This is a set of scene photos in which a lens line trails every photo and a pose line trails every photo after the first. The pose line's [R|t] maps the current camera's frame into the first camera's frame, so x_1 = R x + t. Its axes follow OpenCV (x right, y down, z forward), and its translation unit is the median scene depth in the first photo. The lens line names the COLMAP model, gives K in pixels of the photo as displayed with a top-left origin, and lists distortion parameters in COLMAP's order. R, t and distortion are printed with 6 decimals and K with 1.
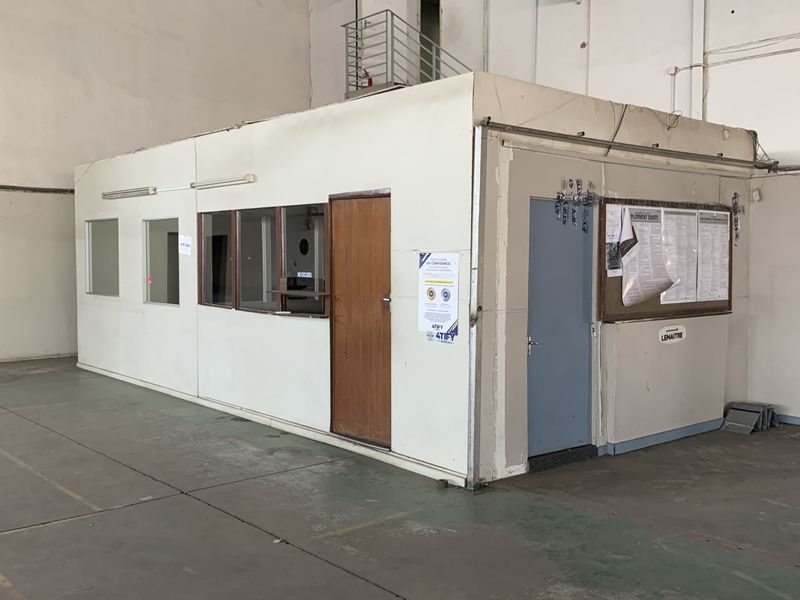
lens RADIAL K [[824.1, 0, 397.9], [0, 824.1, 284.0], [0, 0, 1]] dist [0.010549, 0.019213]
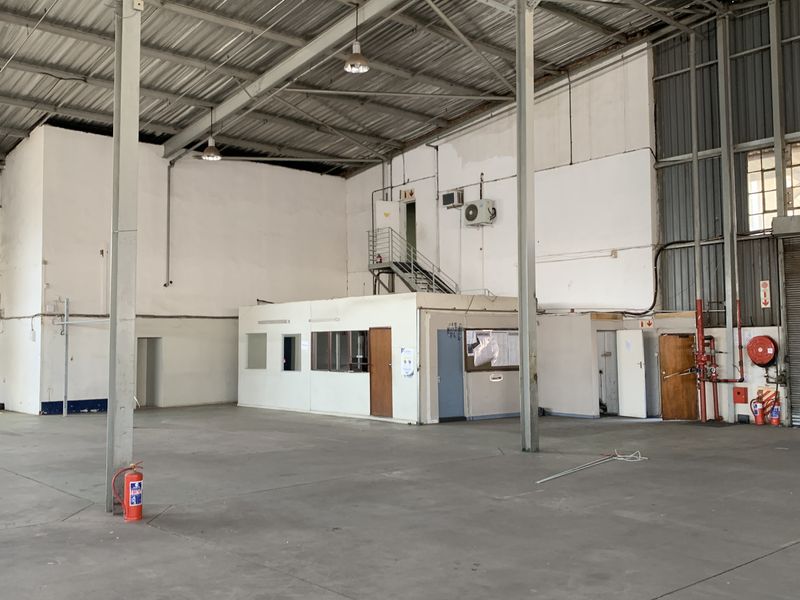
lens RADIAL K [[824.1, 0, 397.9], [0, 824.1, 284.0], [0, 0, 1]] dist [0.010549, 0.019213]
pose [[0.999946, -0.010107, -0.002574, 0.021634], [0.009763, 0.993907, -0.109785, 0.051874], [0.003668, 0.109753, 0.993952, -1.761105]]
